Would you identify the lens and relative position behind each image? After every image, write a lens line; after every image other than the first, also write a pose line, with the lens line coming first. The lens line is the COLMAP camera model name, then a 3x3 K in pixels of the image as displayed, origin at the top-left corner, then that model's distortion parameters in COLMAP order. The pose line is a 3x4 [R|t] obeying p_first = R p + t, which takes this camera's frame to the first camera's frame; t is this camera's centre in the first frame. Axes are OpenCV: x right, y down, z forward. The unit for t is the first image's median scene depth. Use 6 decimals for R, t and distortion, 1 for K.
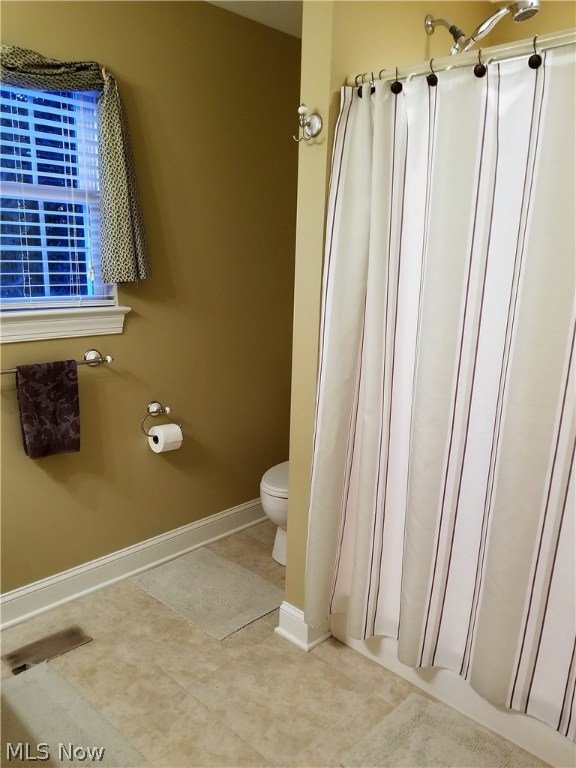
lens RADIAL K [[586.7, 0, 287.1], [0, 586.7, 418.7], [0, 0, 1]] dist [0.012384, -0.042309]
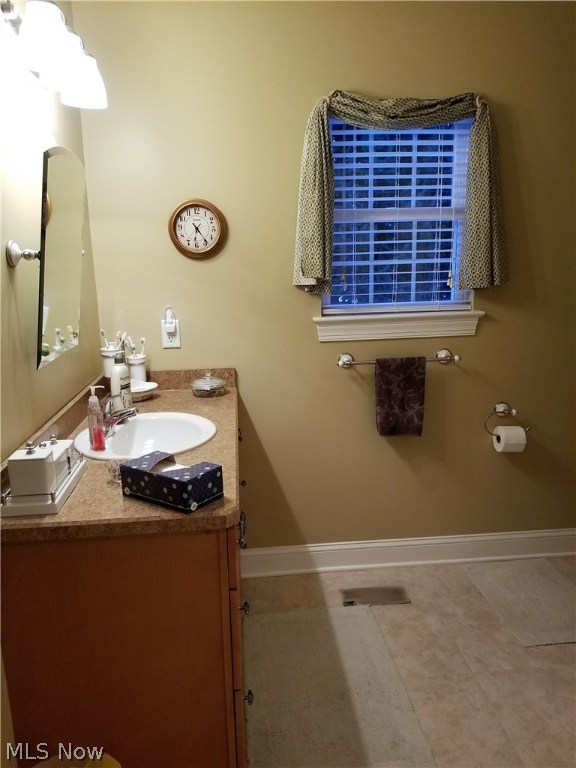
lens RADIAL K [[586.7, 0, 287.1], [0, 586.7, 418.7], [0, 0, 1]] dist [0.012384, -0.042309]
pose [[0.743269, 0.128739, -0.656489, 0.206501], [-0.133807, 0.990089, 0.042664, 0.007209], [0.655475, 0.056132, 0.753128, -0.037944]]
